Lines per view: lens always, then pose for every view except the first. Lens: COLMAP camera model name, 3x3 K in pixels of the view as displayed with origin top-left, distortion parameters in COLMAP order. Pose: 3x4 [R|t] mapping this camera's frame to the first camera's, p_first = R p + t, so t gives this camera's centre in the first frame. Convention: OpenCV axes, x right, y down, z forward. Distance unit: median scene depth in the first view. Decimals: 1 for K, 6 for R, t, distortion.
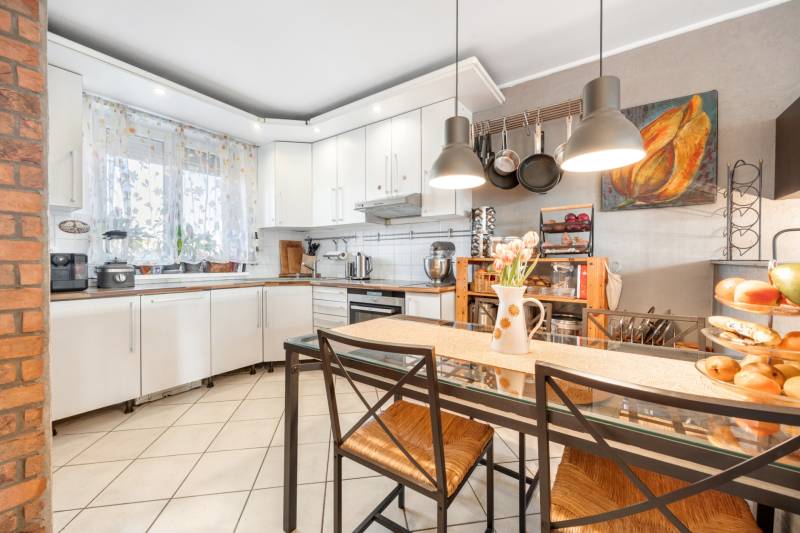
lens RADIAL K [[316.9, 0, 398.4], [0, 316.9, 259.9], [0, 0, 1]] dist [-0.003614, -0.000059]
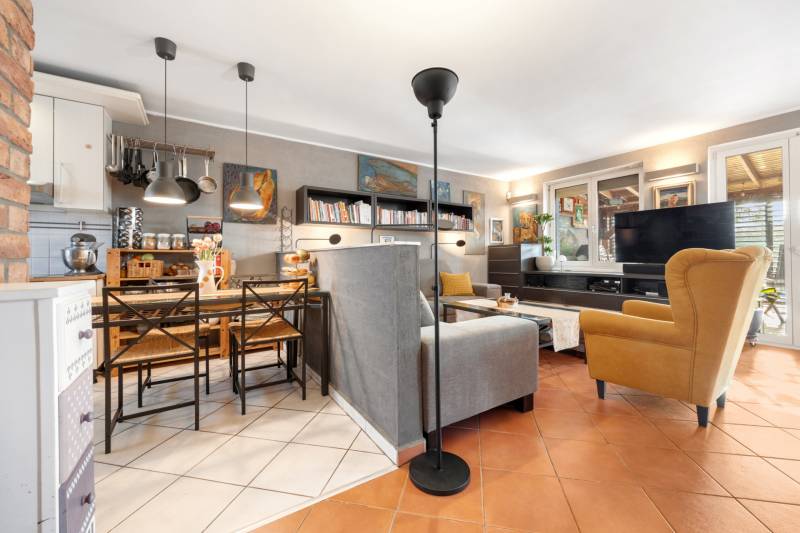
lens RADIAL K [[316.9, 0, 397.4], [0, 316.9, 258.0], [0, 0, 1]] dist [-0.003614, -0.000059]
pose [[0.376453, -0.006892, 0.926410, -0.556774], [0.009805, 0.999946, 0.003455, 0.037591], [-0.926384, 0.007783, 0.376500, -0.461108]]
